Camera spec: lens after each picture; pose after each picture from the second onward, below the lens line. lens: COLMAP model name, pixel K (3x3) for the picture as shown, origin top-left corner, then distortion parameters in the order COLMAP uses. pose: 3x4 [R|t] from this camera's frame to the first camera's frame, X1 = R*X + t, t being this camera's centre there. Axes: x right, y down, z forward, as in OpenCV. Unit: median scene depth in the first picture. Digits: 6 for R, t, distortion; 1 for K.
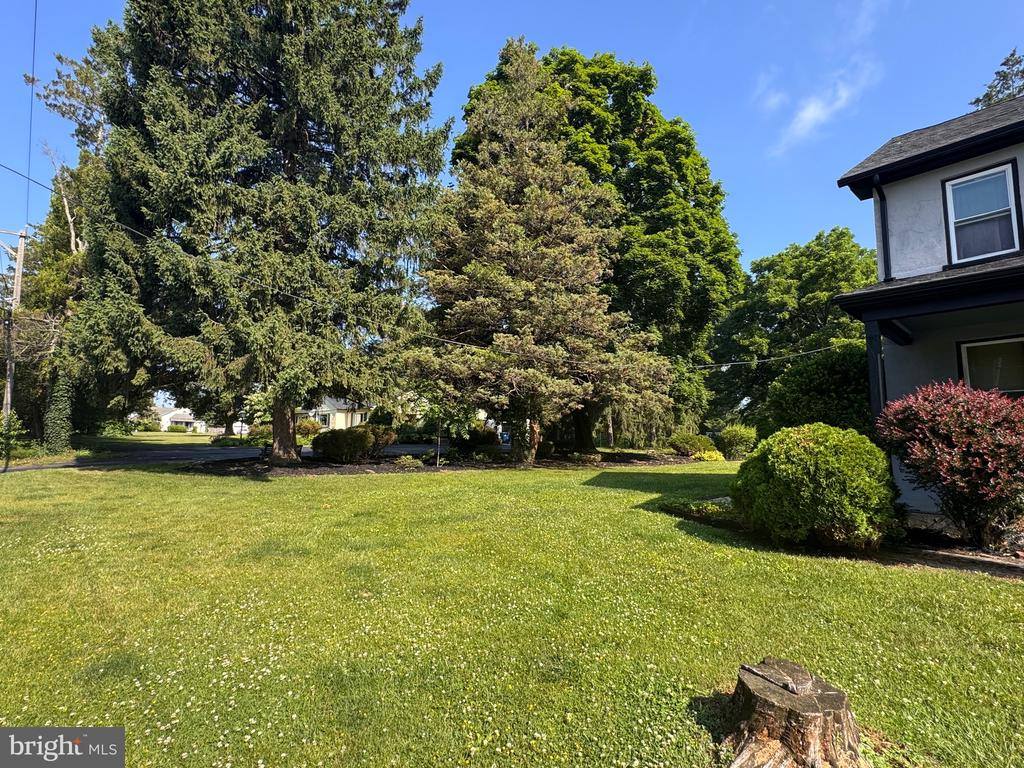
lens RADIAL K [[512.6, 0, 512.0], [0, 512.6, 384.0], [0, 0, 1]] dist [-0.000407, 0.000813]
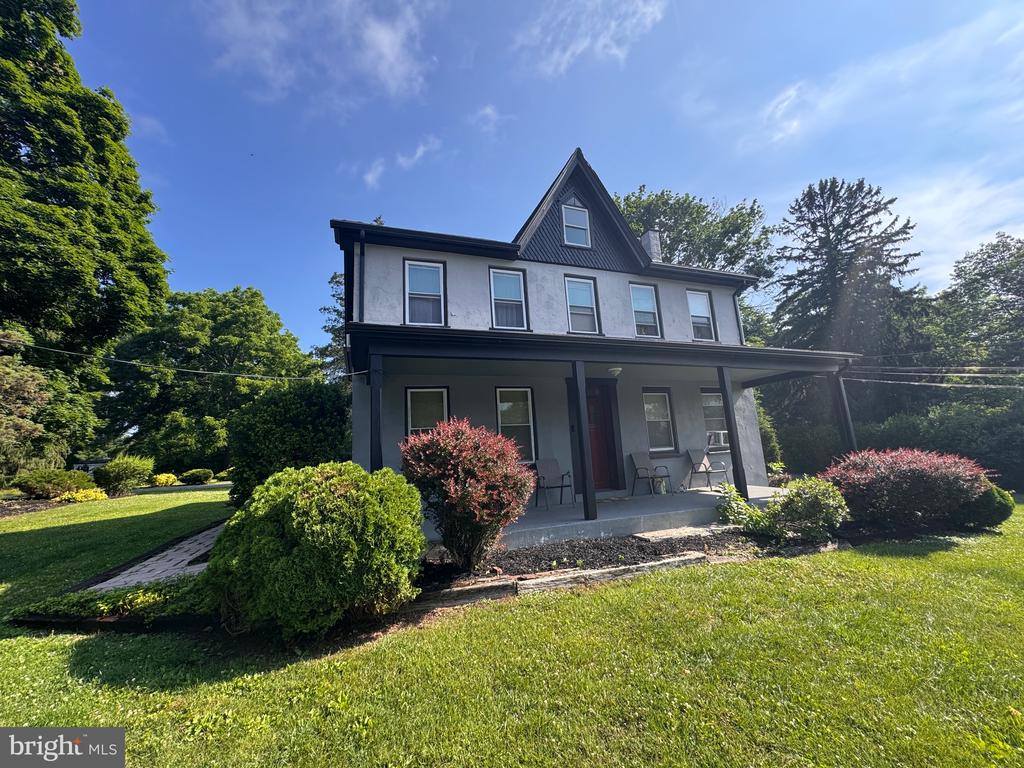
lens RADIAL K [[408.1, 0, 512.0], [0, 408.1, 384.0], [0, 0, 1]] dist [0.000226, -0.000279]
pose [[0.379197, 0.123613, 0.917022, 0.024563], [-0.047816, 0.992330, -0.113992, 0.004267], [-0.924080, -0.000622, 0.382199, 0.147860]]
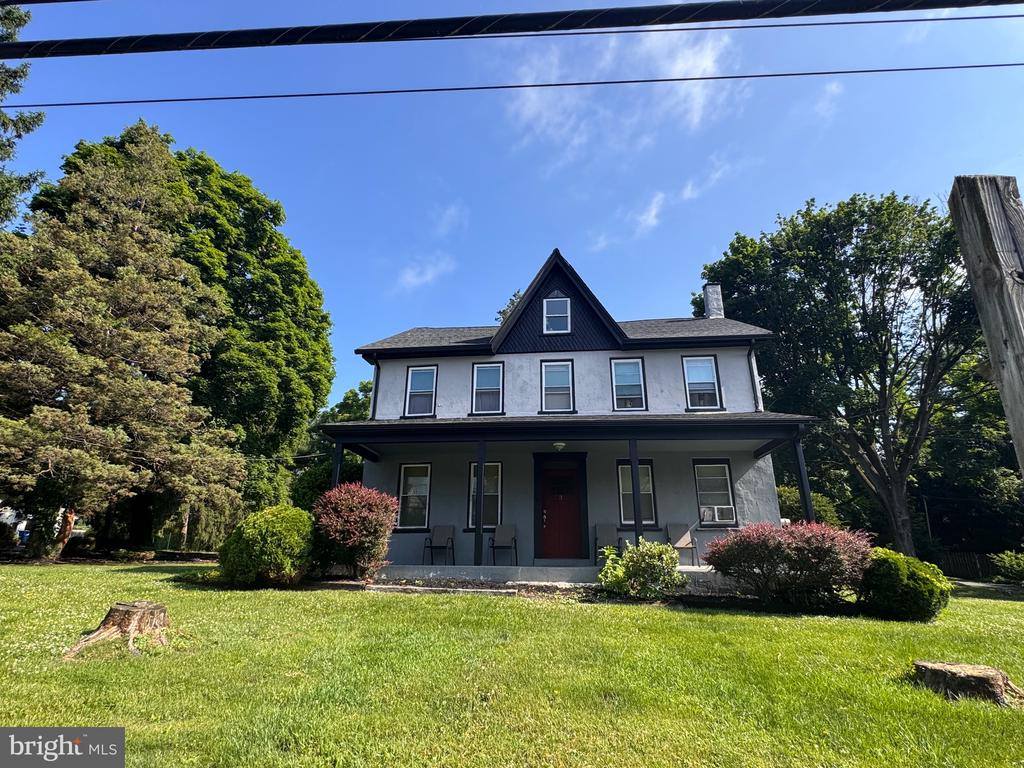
lens RADIAL K [[512.6, 0, 512.0], [0, 512.6, 384.0], [0, 0, 1]] dist [-0.000407, 0.000813]
pose [[0.754181, 0.204184, 0.624116, 0.022791], [-0.073768, 0.970757, -0.228449, 0.008007], [-0.652510, 0.126253, 0.747188, -0.190240]]
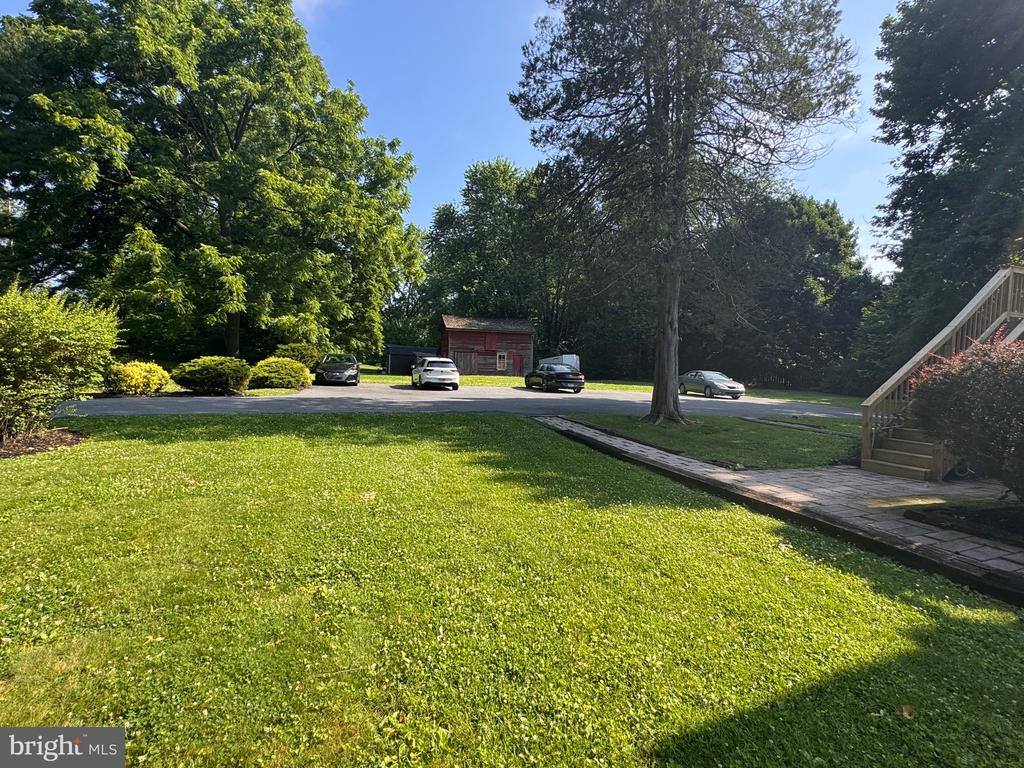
lens RADIAL K [[512.6, 0, 512.0], [0, 512.6, 384.0], [0, 0, 1]] dist [-0.000407, 0.000813]
pose [[0.400045, -0.026111, 0.916123, 0.475349], [-0.138920, 0.986317, 0.088774, 0.109246], [-0.905906, -0.162781, 0.390944, 1.072324]]
